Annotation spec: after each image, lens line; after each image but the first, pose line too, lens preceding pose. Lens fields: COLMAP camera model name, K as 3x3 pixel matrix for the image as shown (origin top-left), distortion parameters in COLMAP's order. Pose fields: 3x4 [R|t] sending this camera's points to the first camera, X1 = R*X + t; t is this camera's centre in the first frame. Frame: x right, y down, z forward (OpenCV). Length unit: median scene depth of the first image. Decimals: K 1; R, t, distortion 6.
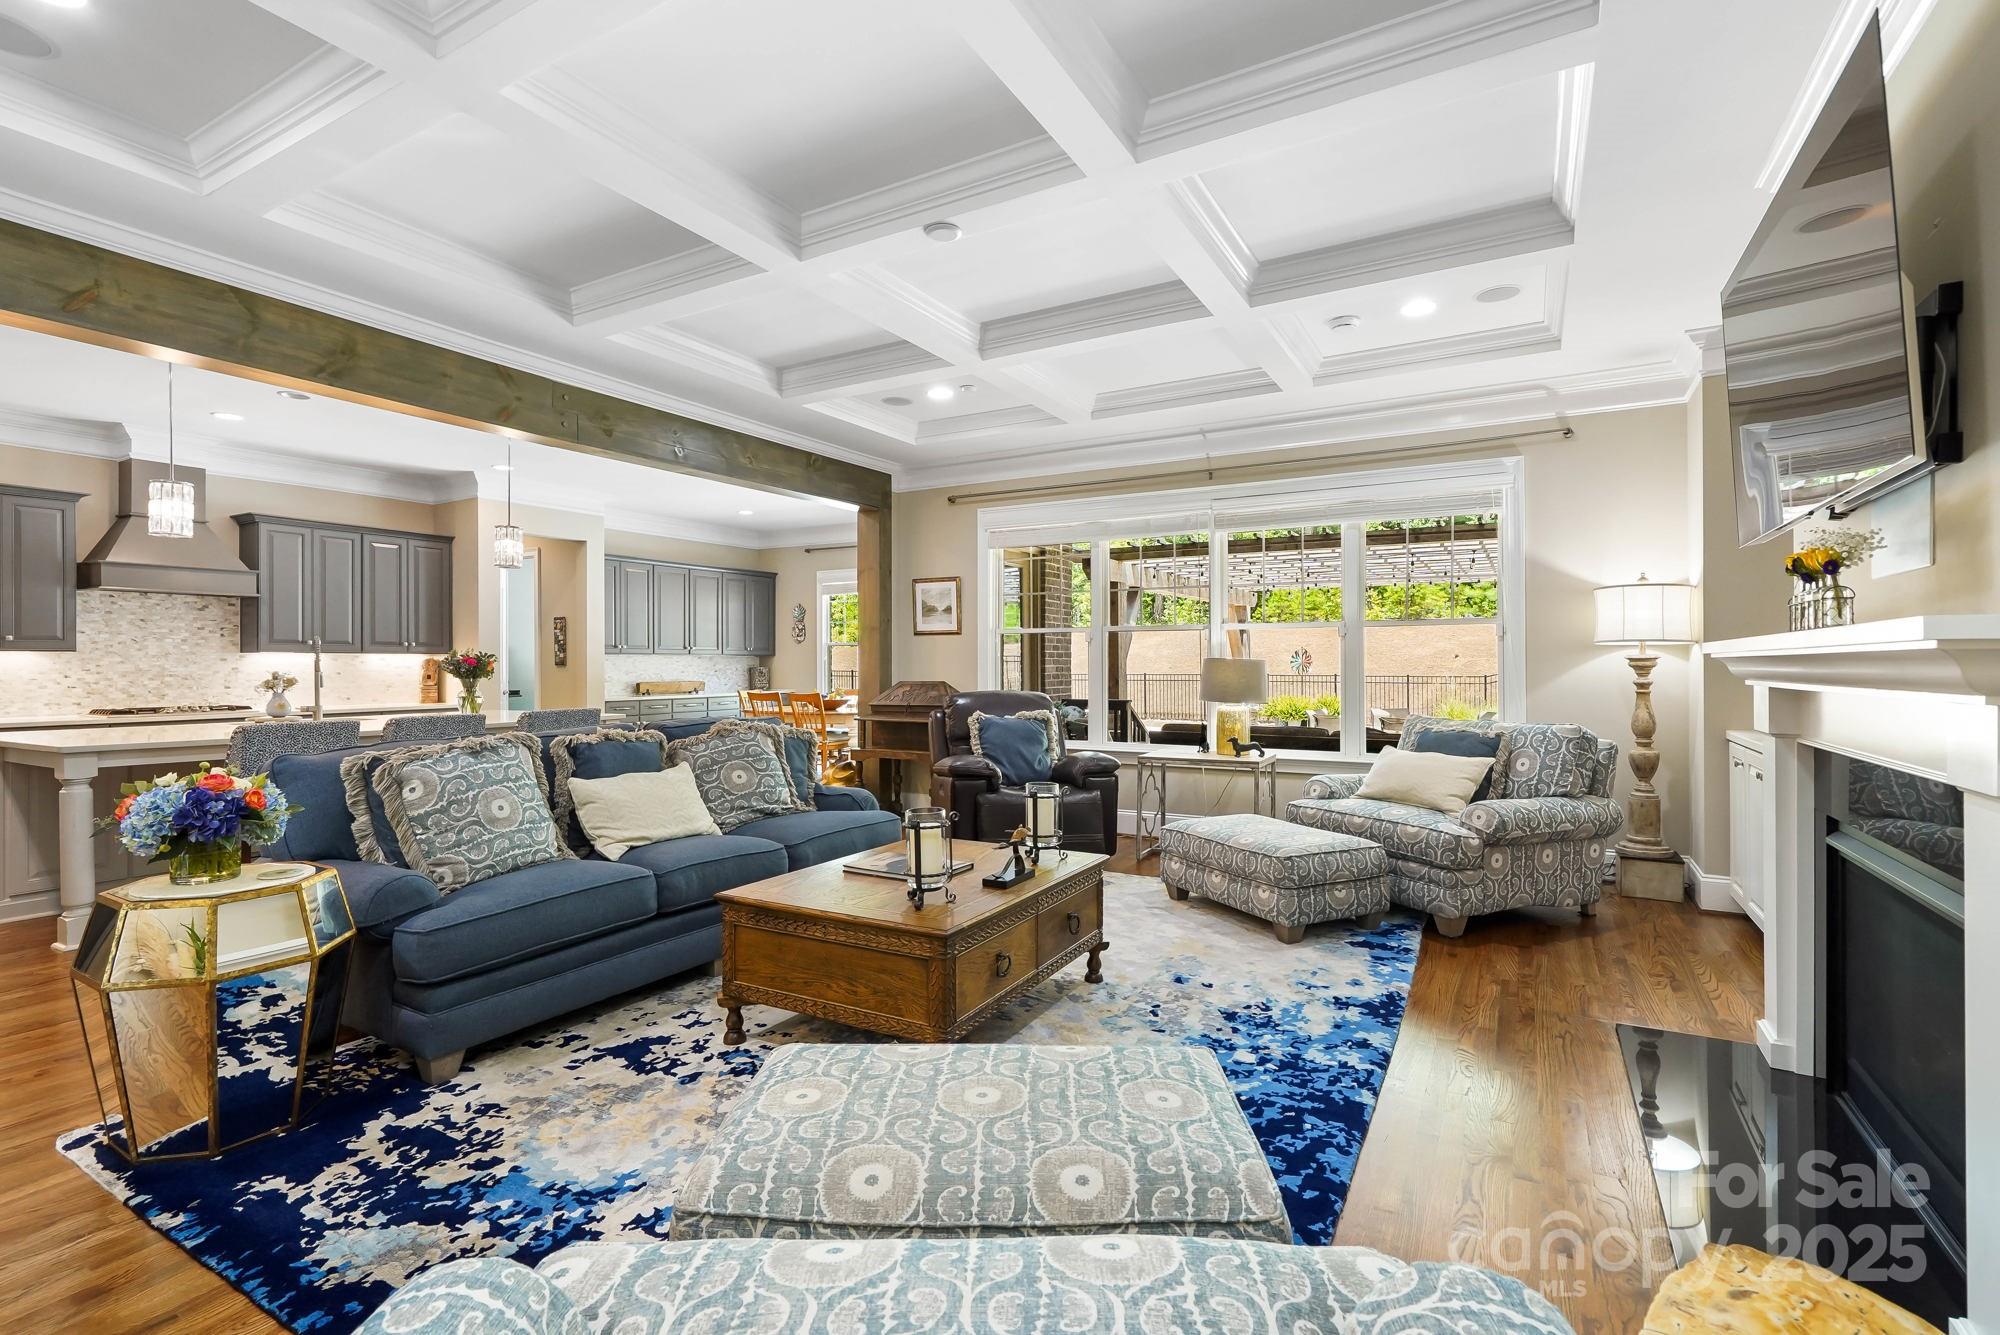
lens RADIAL K [[916.4, 0, 1007.7], [0, 916.4, 659.3], [0, 0, 1]] dist [-0.001578, -0.000539]
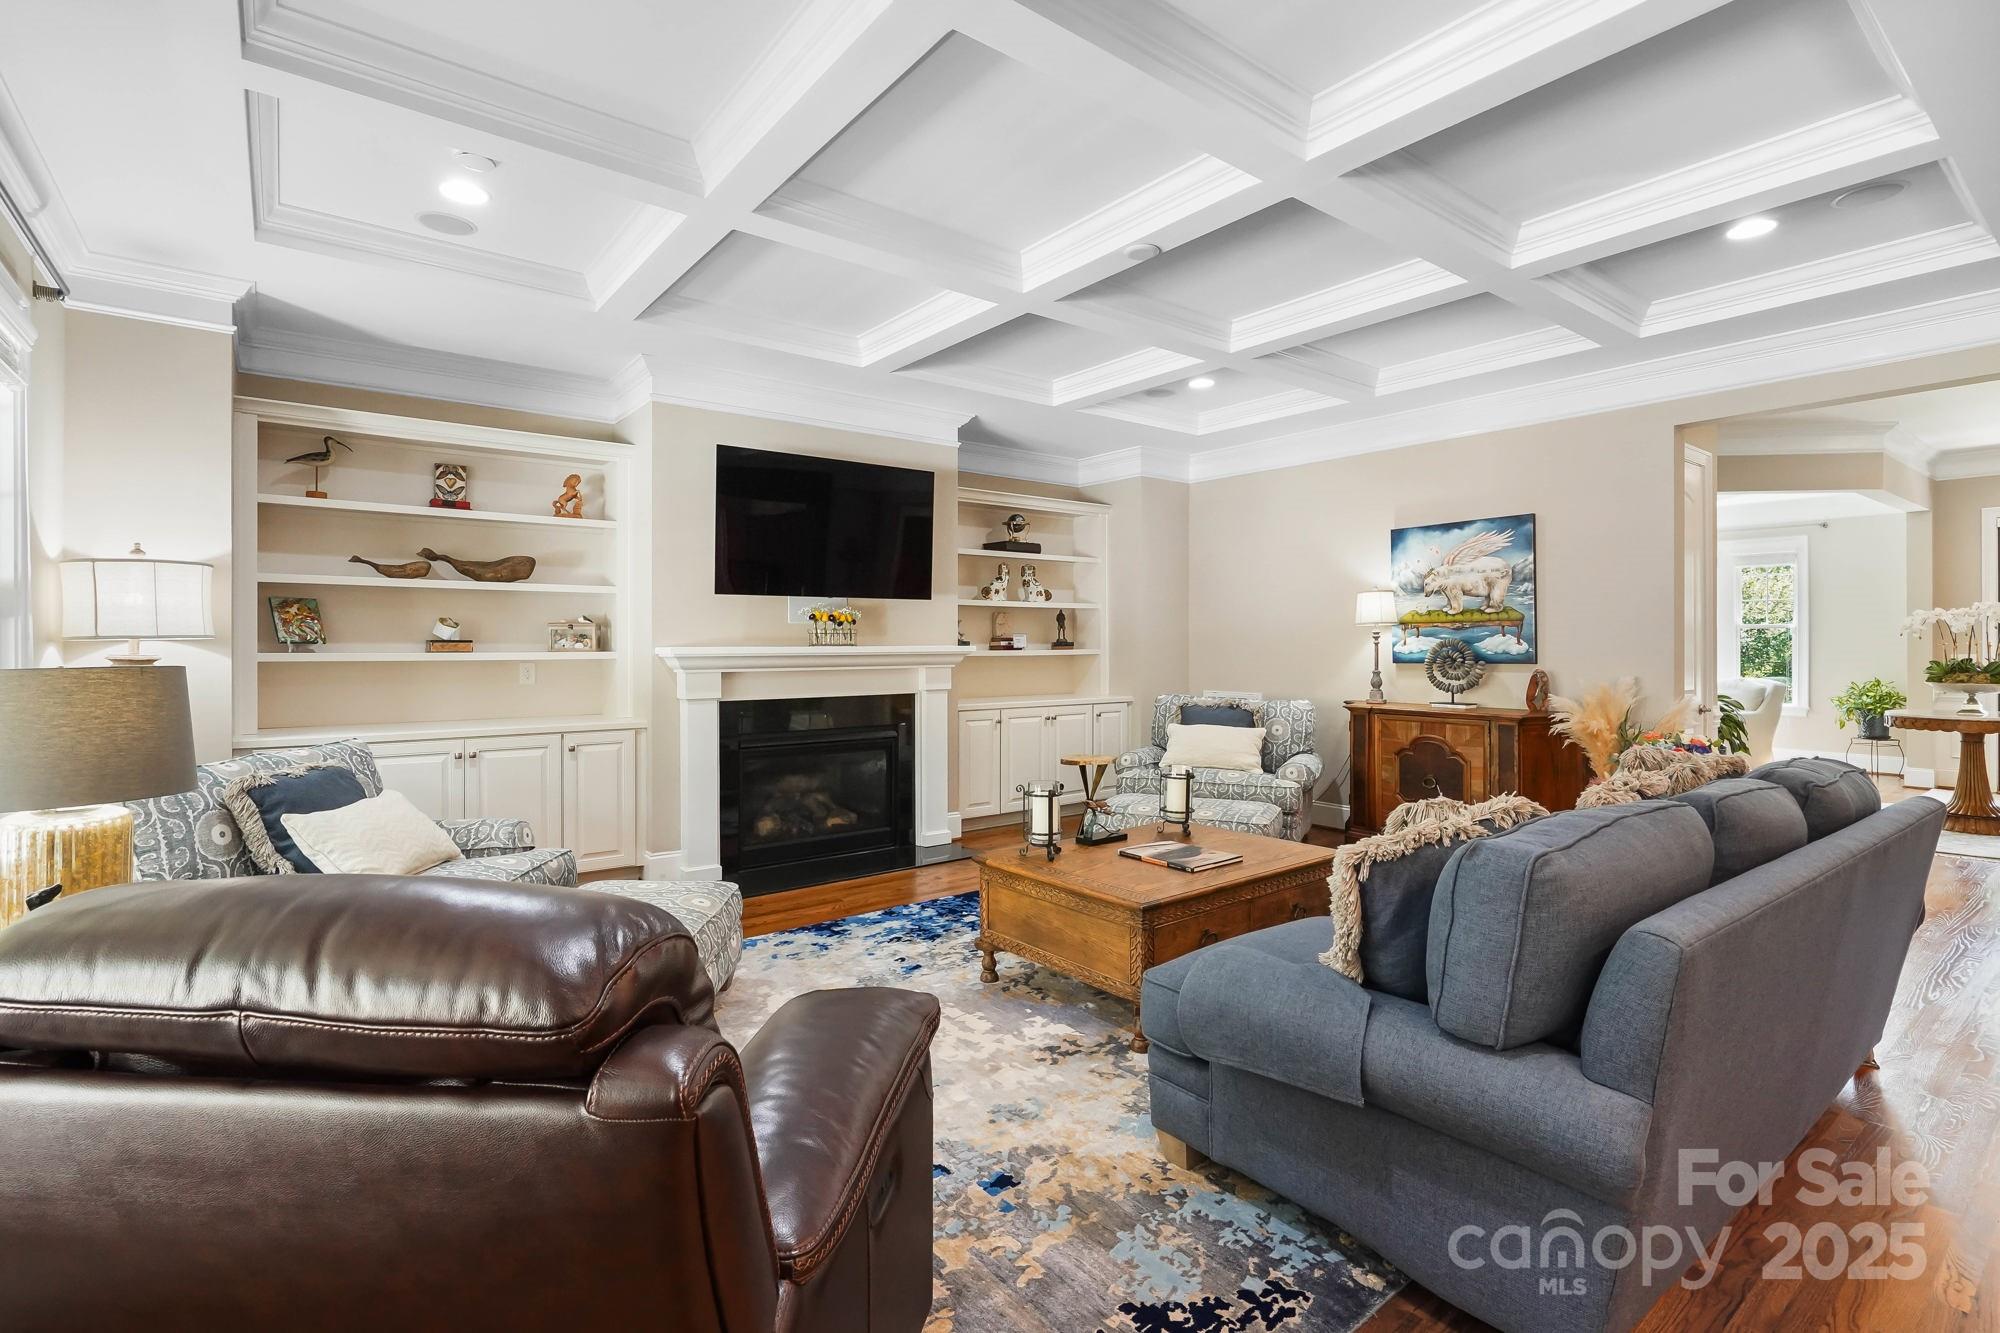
lens RADIAL K [[935.5, 0, 999.4], [0, 935.5, 636.0], [0, 0, 1]] dist [0.000273, 0.000018]
pose [[-0.919757, 0.007037, 0.392426, -0.168647], [0.001493, 0.999895, -0.014430, -0.006103], [-0.392486, -0.012686, -0.919670, 1.020615]]
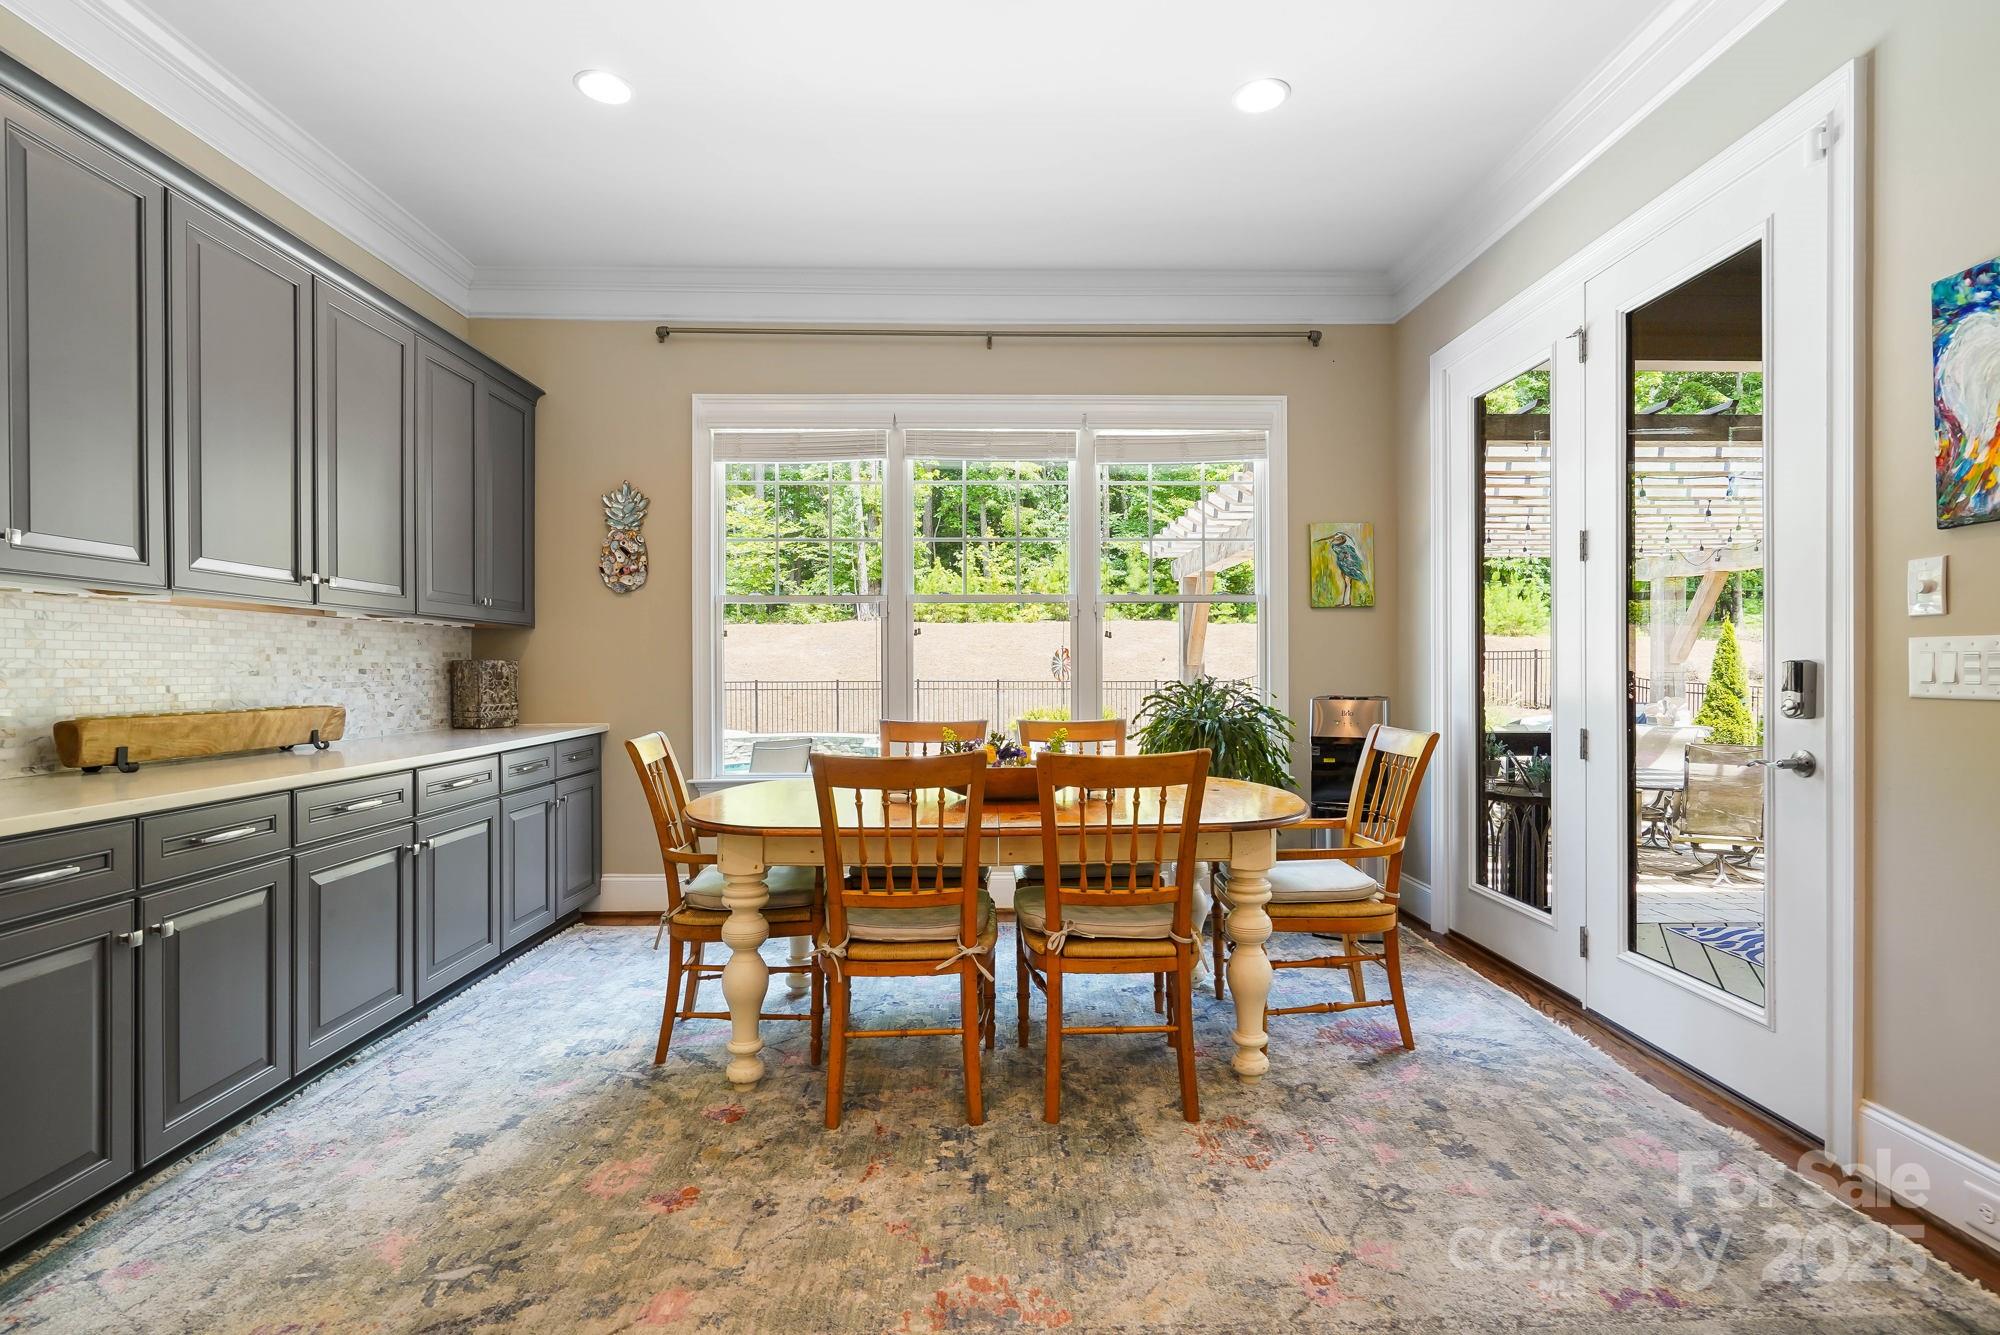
lens RADIAL K [[953.6, 0, 1010.1], [0, 953.6, 677.5], [0, 0, 1]] dist [0.002272, 0.000196]
pose [[0.860711, -0.002015, 0.509090, -0.509429], [-0.003183, 0.999951, 0.009338, 0.019205], [-0.509084, -0.009658, 0.860663, 1.081694]]
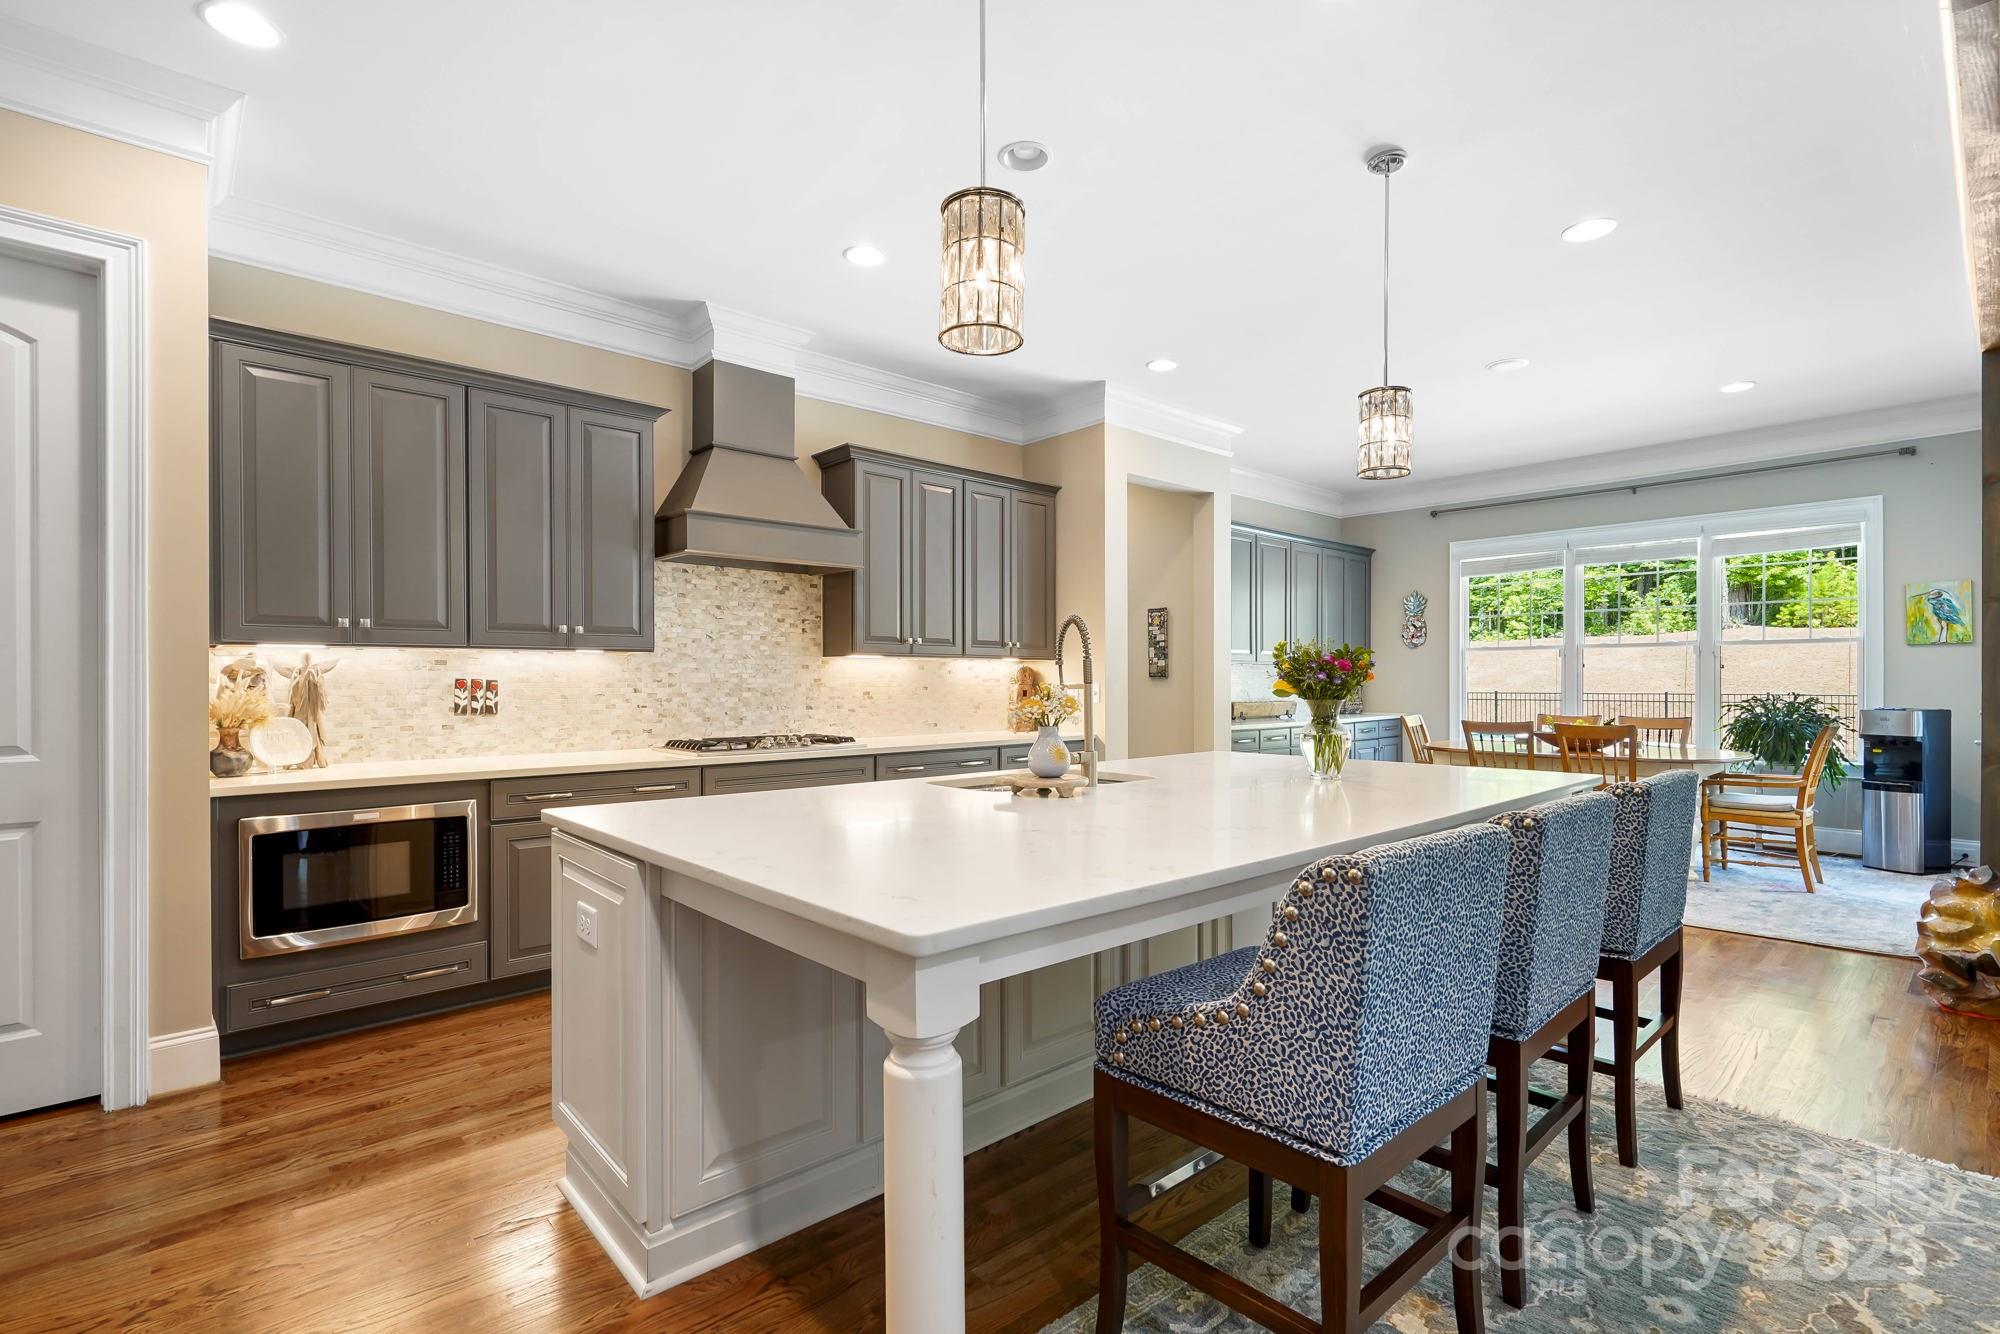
lens RADIAL K [[918.6, 0, 998.6], [0, 918.6, 678.2], [0, 0, 1]] dist [-0.001849, 0.000065]
pose [[0.947328, 0.002403, -0.320255, -0.538401], [-0.001610, 0.999995, 0.002739, 0.007312], [0.320260, -0.002079, 0.947327, 0.429198]]
